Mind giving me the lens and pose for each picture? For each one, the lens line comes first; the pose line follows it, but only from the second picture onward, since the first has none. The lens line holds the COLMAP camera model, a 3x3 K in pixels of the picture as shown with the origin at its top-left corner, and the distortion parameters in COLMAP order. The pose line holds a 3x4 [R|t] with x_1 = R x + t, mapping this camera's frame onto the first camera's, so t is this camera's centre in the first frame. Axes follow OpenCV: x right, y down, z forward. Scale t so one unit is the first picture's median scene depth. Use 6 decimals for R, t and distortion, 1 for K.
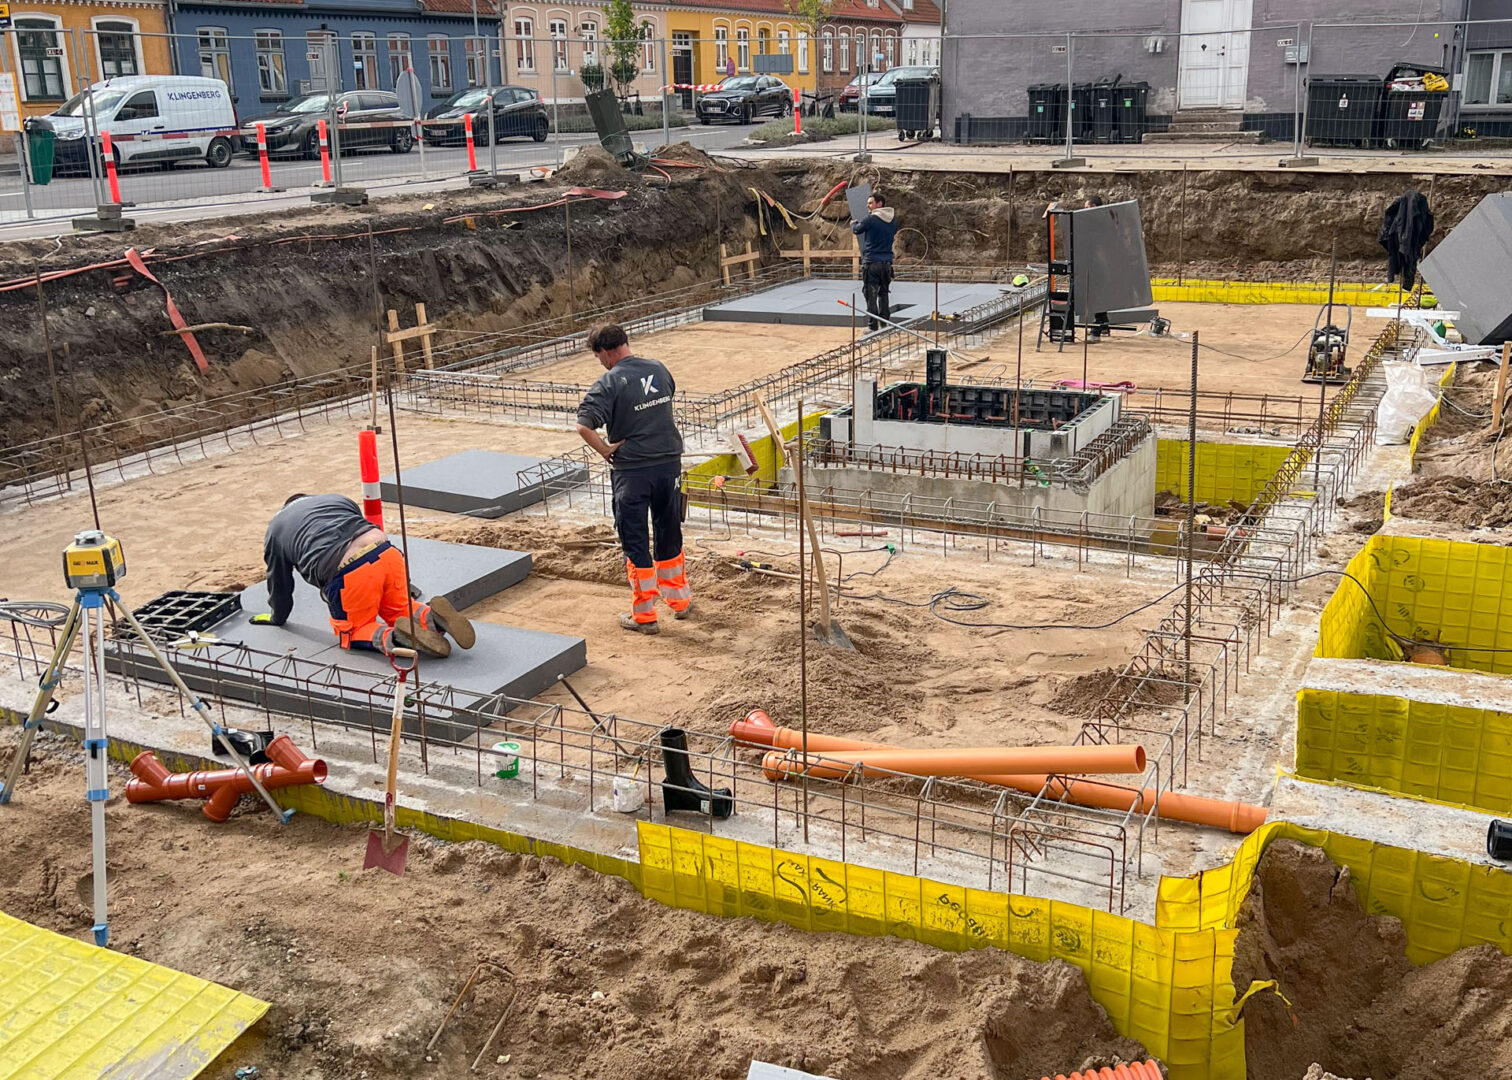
lens RADIAL K [[1509.0, 0, 756.0], [0, 1509.0, 540.0], [0, 0, 1]] dist [0.140714, -0.356856]
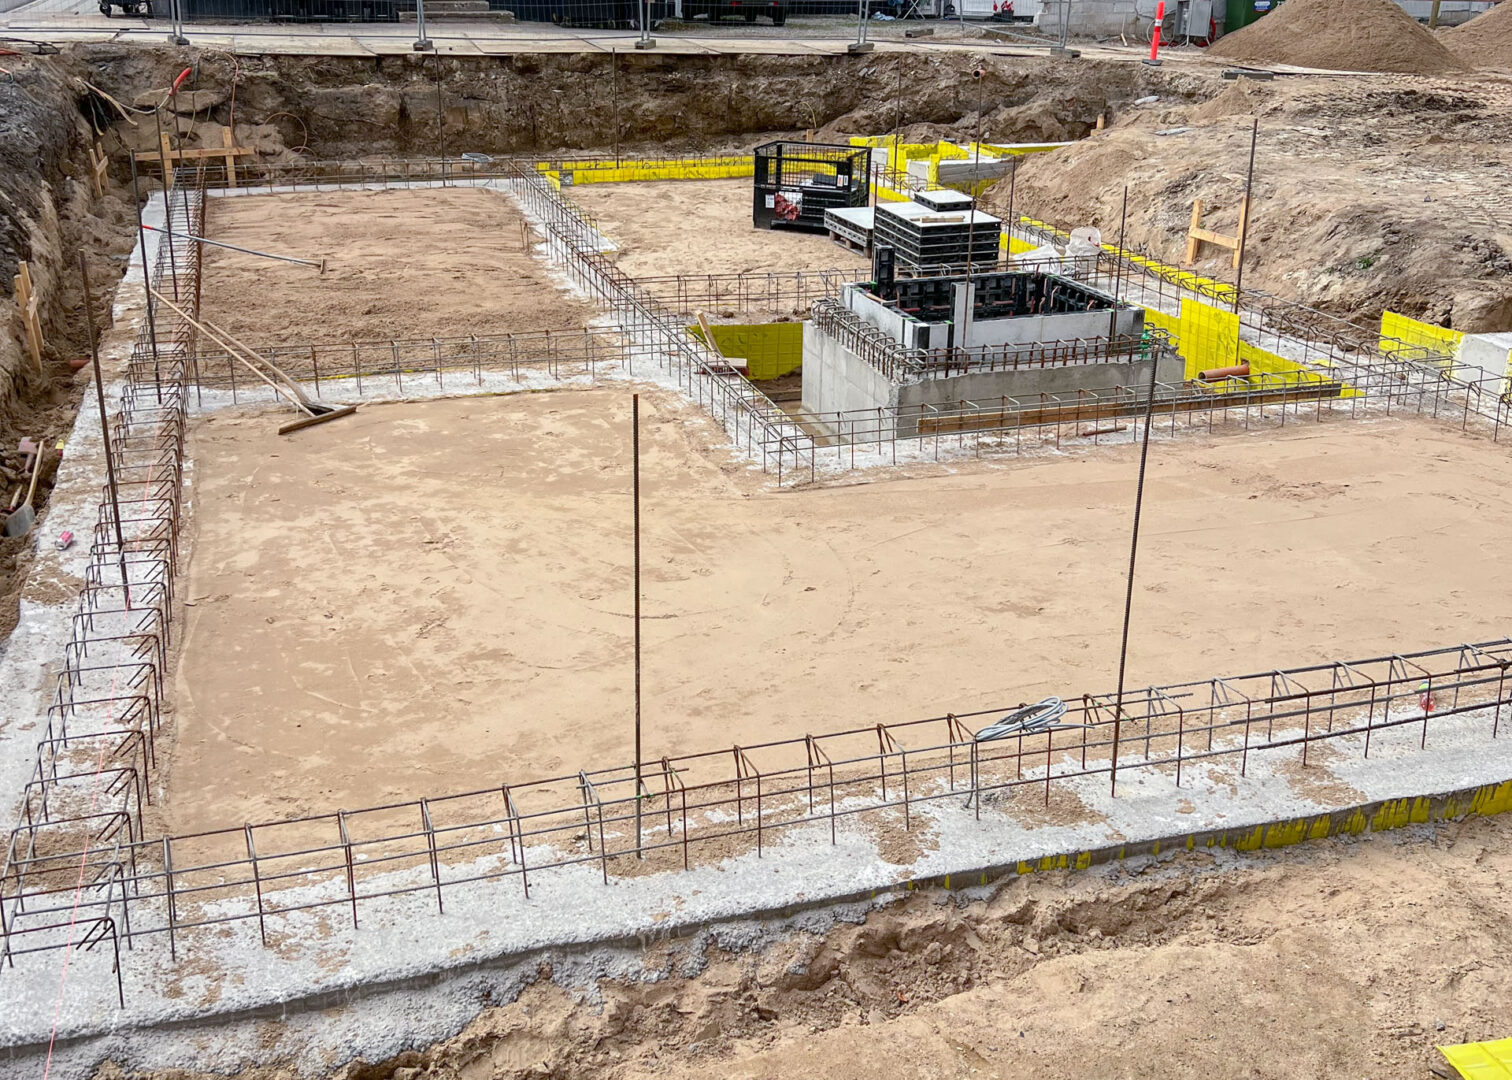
lens RADIAL K [[1509.0, 0, 756.0], [0, 1509.0, 540.0], [0, 0, 1]] dist [0.140714, -0.356856]
pose [[0.706877, -0.221908, 0.671627, -0.344617], [0.171981, 0.974940, 0.141117, -0.050341], [-0.686111, 0.015755, 0.727326, 0.194182]]
